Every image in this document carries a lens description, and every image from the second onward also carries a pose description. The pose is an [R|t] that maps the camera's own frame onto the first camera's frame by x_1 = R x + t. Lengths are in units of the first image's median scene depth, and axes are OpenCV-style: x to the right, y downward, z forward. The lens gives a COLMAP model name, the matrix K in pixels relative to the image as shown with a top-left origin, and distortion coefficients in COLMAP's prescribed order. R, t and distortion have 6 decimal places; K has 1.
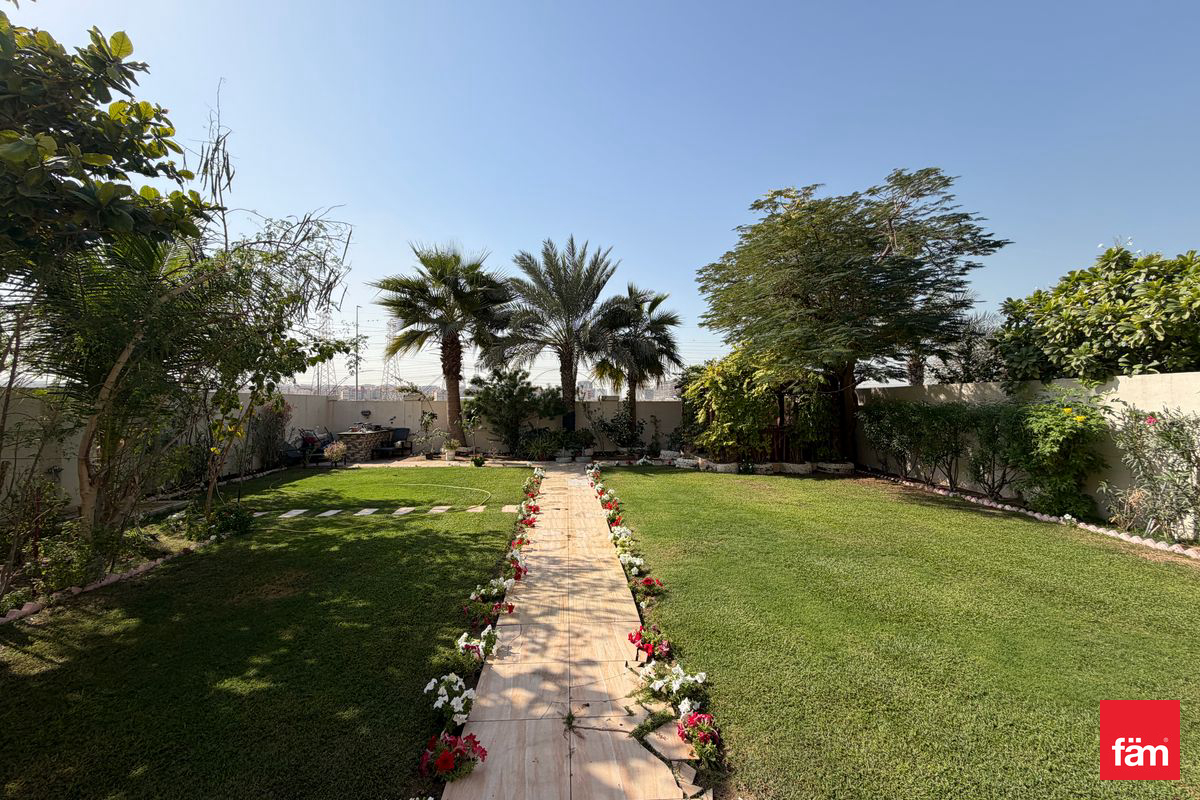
lens RADIAL K [[479.1, 0, 594.4], [0, 479.1, 402.5], [0, 0, 1]] dist [0.002733, -0.000431]
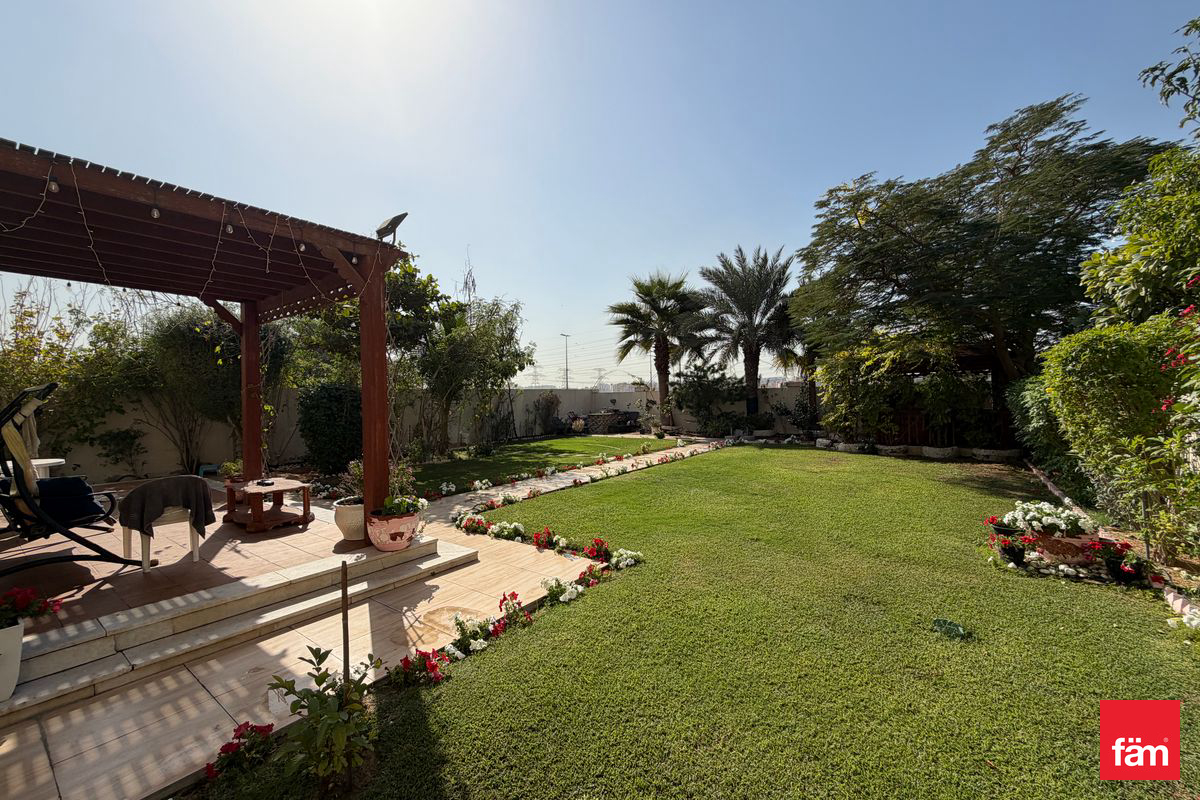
lens RADIAL K [[479.1, 0, 594.4], [0, 479.1, 402.5], [0, 0, 1]] dist [0.002733, -0.000431]
pose [[0.759752, -0.010671, -0.650125, 0.408895], [0.020309, 0.999767, 0.007323, 0.014989], [0.649896, -0.018767, 0.759792, -0.114156]]
